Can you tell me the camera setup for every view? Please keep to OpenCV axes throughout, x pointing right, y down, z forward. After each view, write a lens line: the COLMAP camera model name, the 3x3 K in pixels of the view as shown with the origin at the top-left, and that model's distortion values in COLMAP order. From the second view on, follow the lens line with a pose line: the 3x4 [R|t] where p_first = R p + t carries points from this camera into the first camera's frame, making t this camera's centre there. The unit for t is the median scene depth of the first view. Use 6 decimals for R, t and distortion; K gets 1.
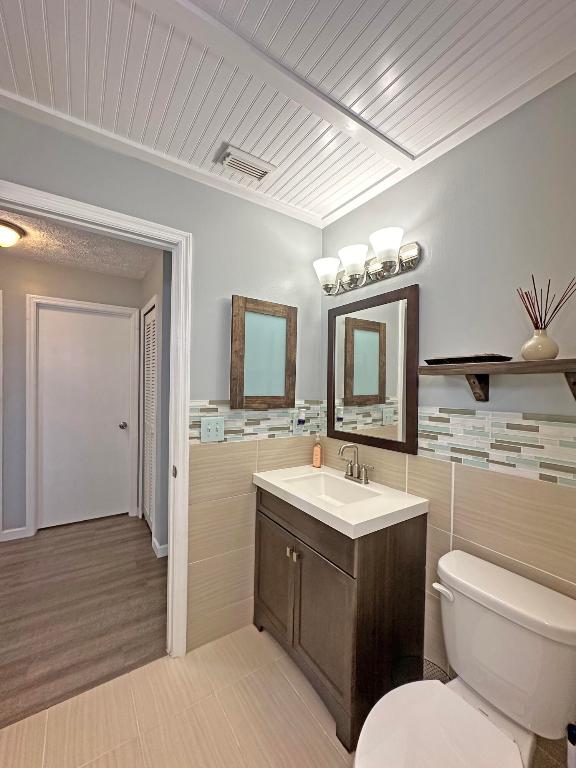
lens RADIAL K [[305.6, 0, 288.0], [0, 305.6, 384.0], [0, 0, 1]] dist [-0.002710, 0.000620]
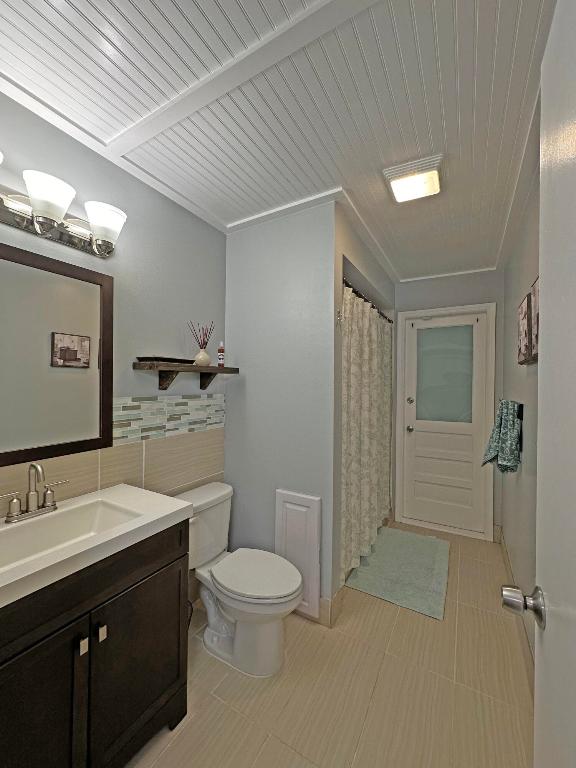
lens RADIAL K [[305.6, 0, 288.0], [0, 305.6, 384.0], [0, 0, 1]] dist [-0.002710, 0.000620]
pose [[-0.431697, -0.016534, 0.901867, -0.792622], [-0.014590, 0.999829, 0.011346, 0.005944], [-0.901901, -0.008260, -0.431864, 0.977424]]
